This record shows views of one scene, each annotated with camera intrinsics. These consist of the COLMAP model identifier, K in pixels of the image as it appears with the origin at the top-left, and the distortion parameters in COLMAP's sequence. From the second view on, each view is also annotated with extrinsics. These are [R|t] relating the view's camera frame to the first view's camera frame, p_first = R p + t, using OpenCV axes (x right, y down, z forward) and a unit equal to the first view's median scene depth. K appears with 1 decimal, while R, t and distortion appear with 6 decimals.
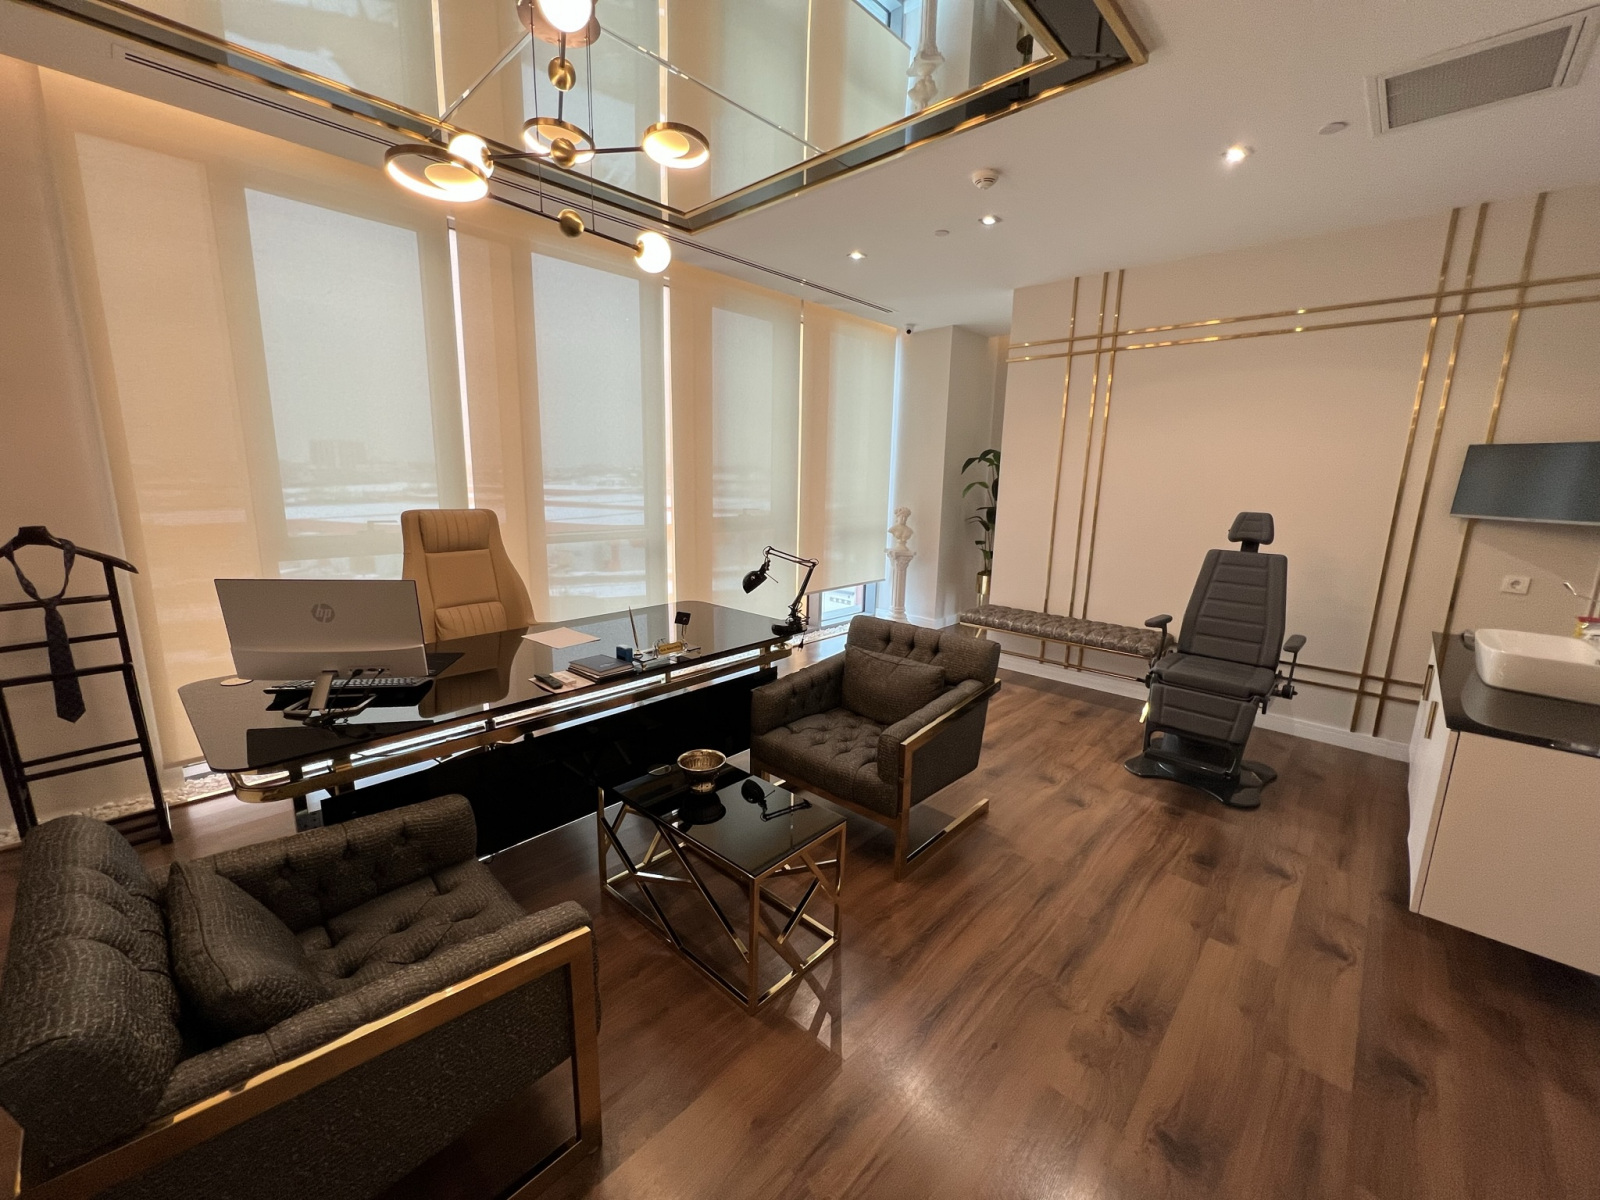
lens RADIAL K [[640.2, 0, 792.9], [0, 640.2, 602.3], [0, 0, 1]] dist [-0.001975, 0.000314]
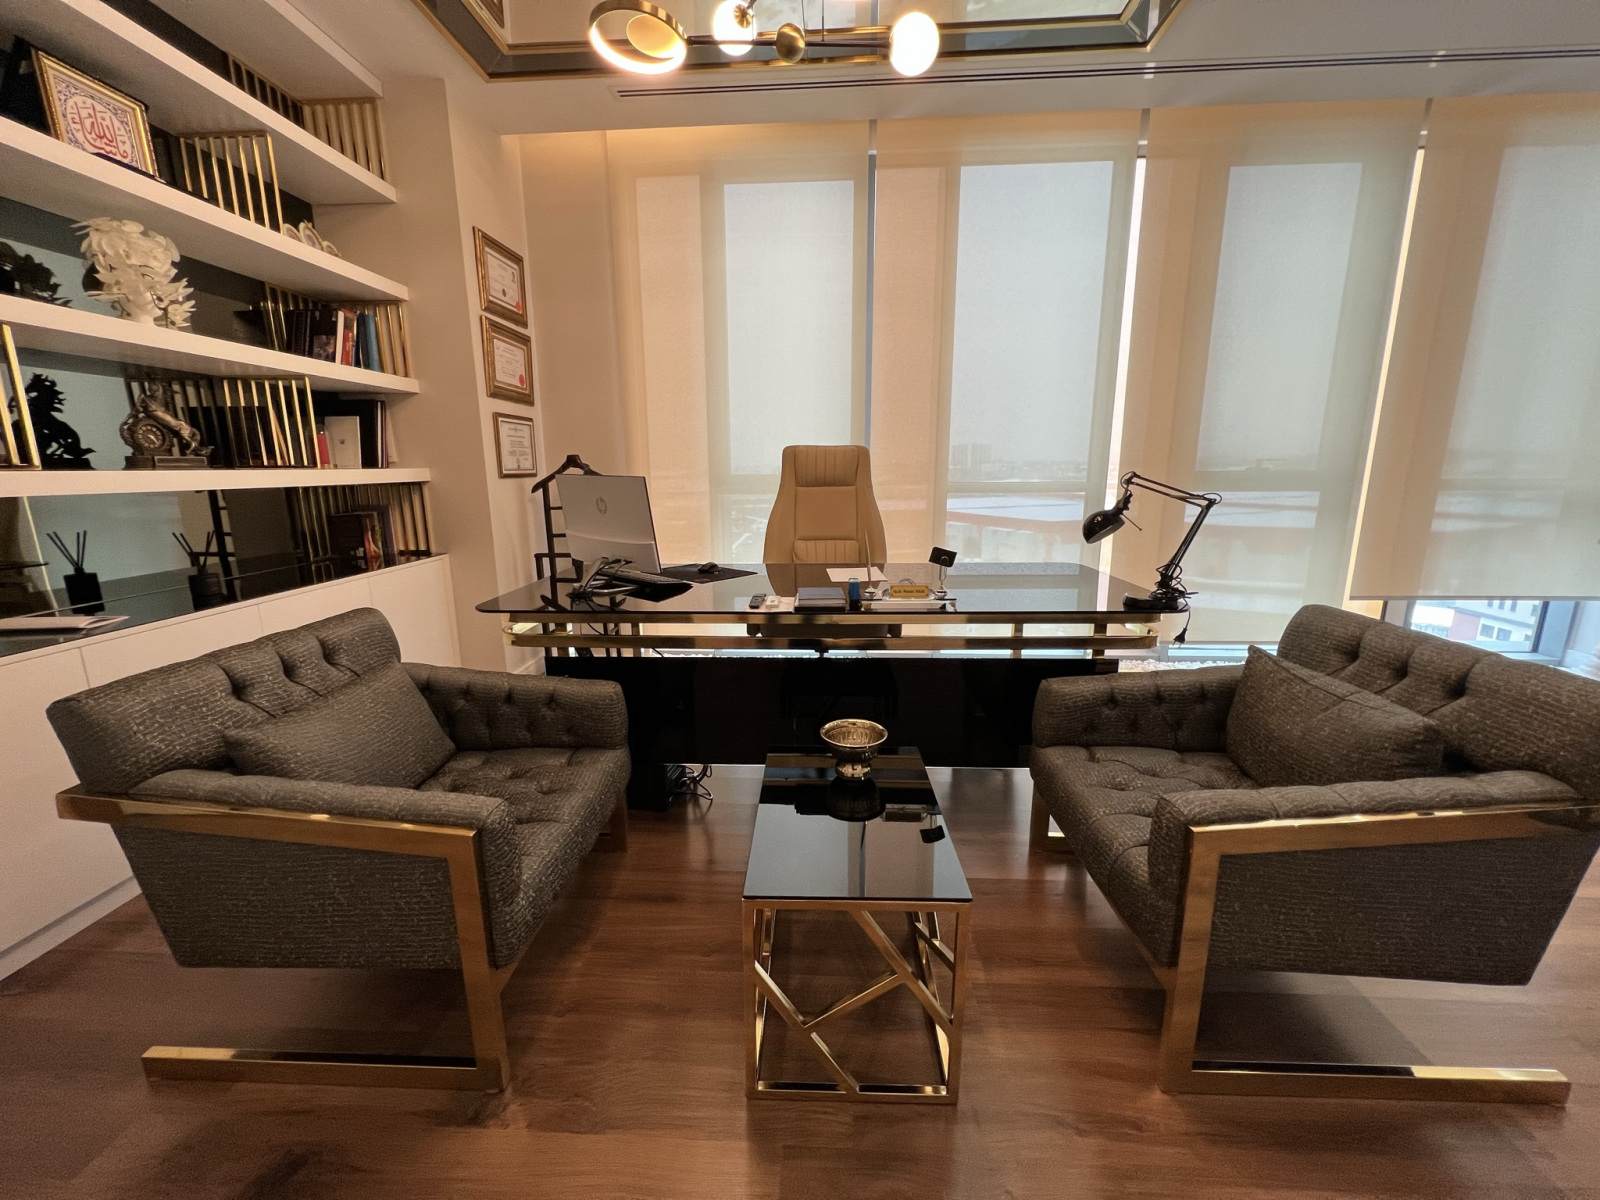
lens RADIAL K [[640.2, 0, 795.8], [0, 640.2, 599.4], [0, 0, 1]] dist [-0.001975, 0.000314]
pose [[0.644517, 0.131477, -0.753201, 0.267479], [-0.130125, 0.989595, 0.061393, 0.047449], [0.753436, 0.058442, 0.654919, 0.363236]]
